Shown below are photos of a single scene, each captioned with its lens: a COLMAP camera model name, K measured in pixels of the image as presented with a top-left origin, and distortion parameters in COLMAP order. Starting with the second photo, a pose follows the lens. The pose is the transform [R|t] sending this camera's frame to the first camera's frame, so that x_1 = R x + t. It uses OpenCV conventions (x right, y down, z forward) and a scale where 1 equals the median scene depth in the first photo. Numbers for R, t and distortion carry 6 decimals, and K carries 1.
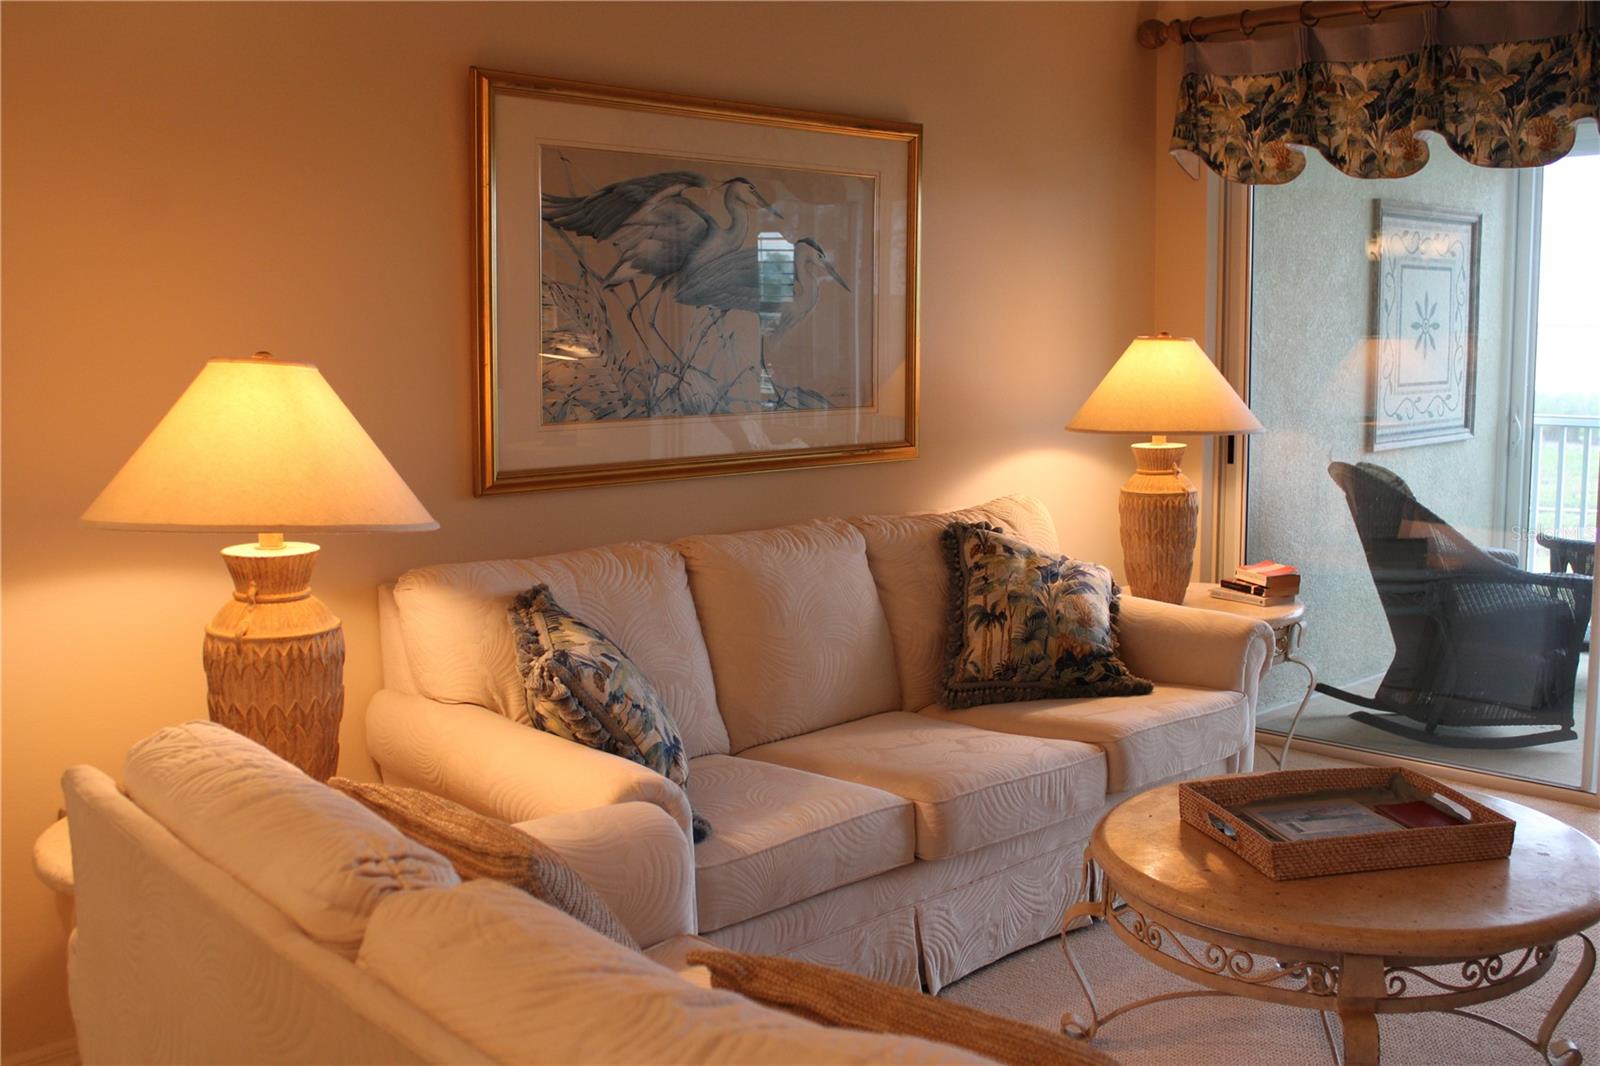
lens RADIAL K [[1648.6, 0, 800.0], [0, 1648.6, 533.0], [0, 0, 1]] dist [-0.099462, 0.021312]
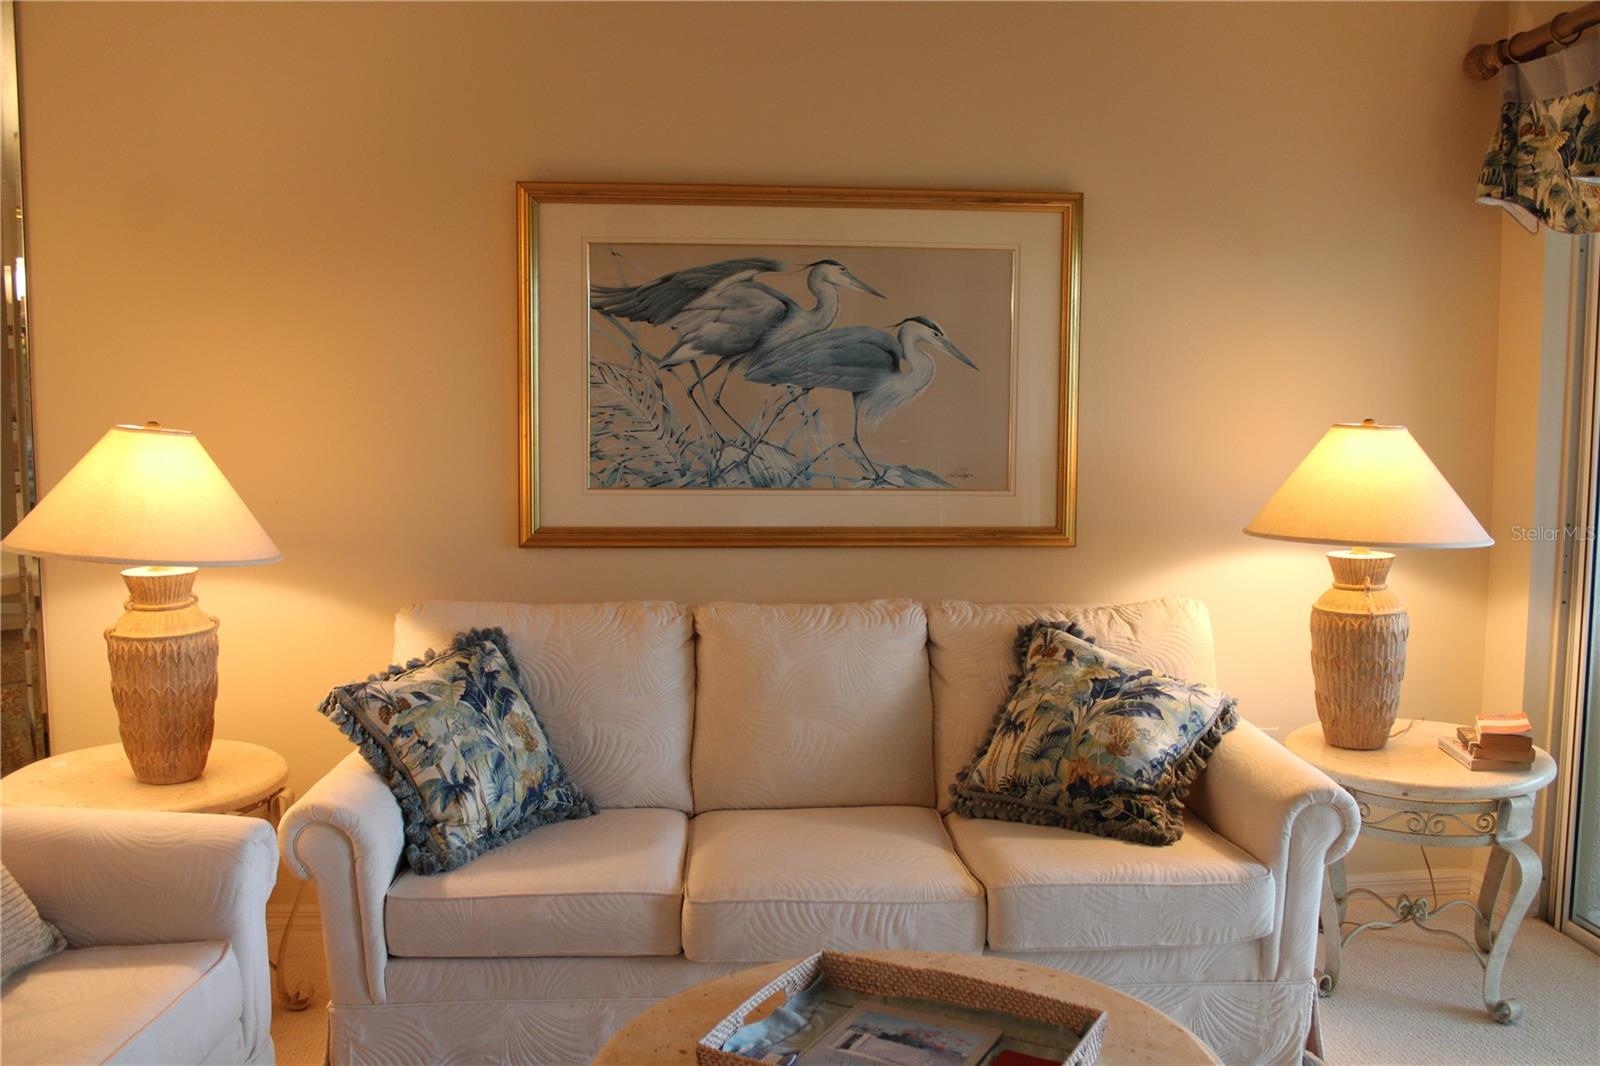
lens RADIAL K [[1356.4, 0, 800.0], [0, 1356.4, 533.0], [0, 0, 1]] dist [-0.164040, 0.137885]
pose [[0.752989, 0.073164, -0.653953, 0.527004], [-0.090276, 0.995889, 0.007473, -0.052056], [0.651811, 0.053409, 0.756499, 0.367145]]
